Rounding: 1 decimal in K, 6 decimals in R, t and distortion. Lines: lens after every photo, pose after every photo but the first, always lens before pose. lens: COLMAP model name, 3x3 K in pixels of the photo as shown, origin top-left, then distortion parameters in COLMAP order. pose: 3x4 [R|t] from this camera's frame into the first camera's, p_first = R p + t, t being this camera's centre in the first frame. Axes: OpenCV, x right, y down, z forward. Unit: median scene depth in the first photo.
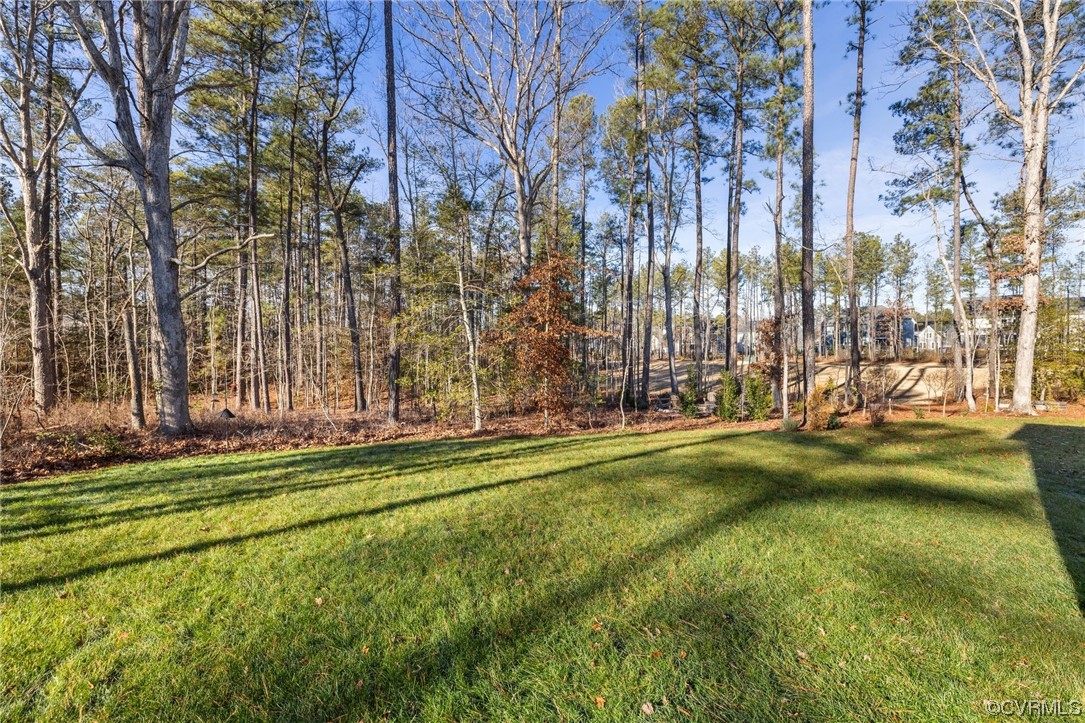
lens RADIAL K [[465.0, 0, 538.8], [0, 465.0, 339.3], [0, 0, 1]] dist [-0.000256, -0.000067]
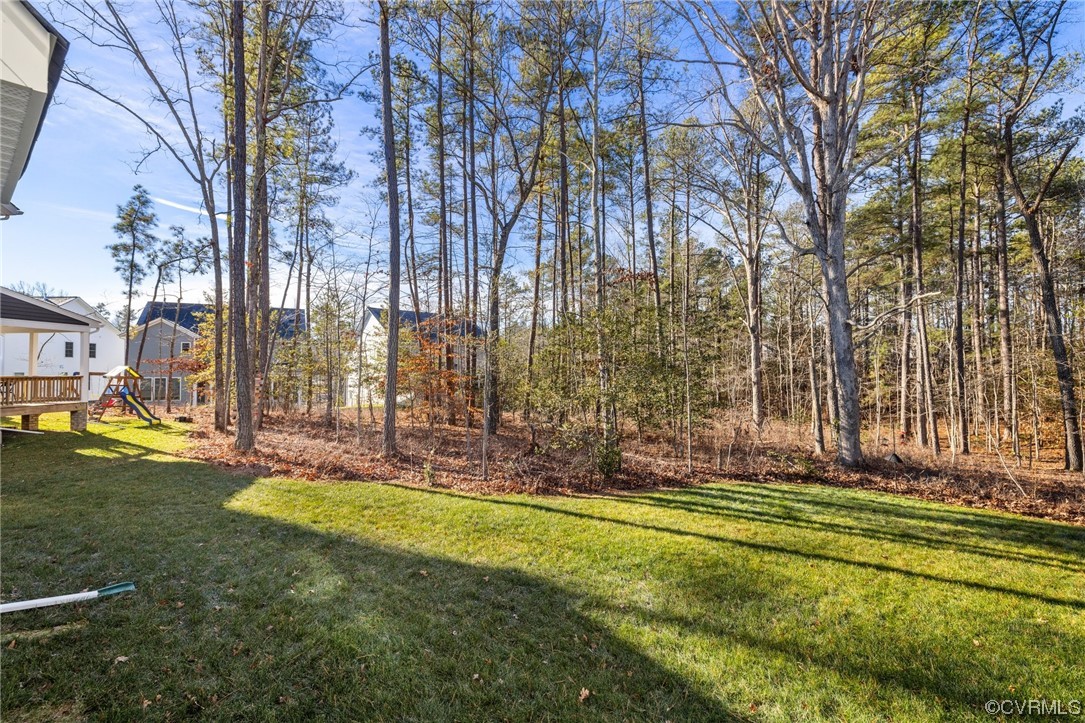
lens RADIAL K [[482.8, 0, 542.5], [0, 482.8, 361.5], [0, 0, 1]] dist [-0.011353, 0.001291]
pose [[0.347672, -0.006332, -0.937595, 0.137926], [0.006982, 0.999967, -0.004165, -0.089211], [0.937590, -0.005098, 0.347705, -0.230411]]
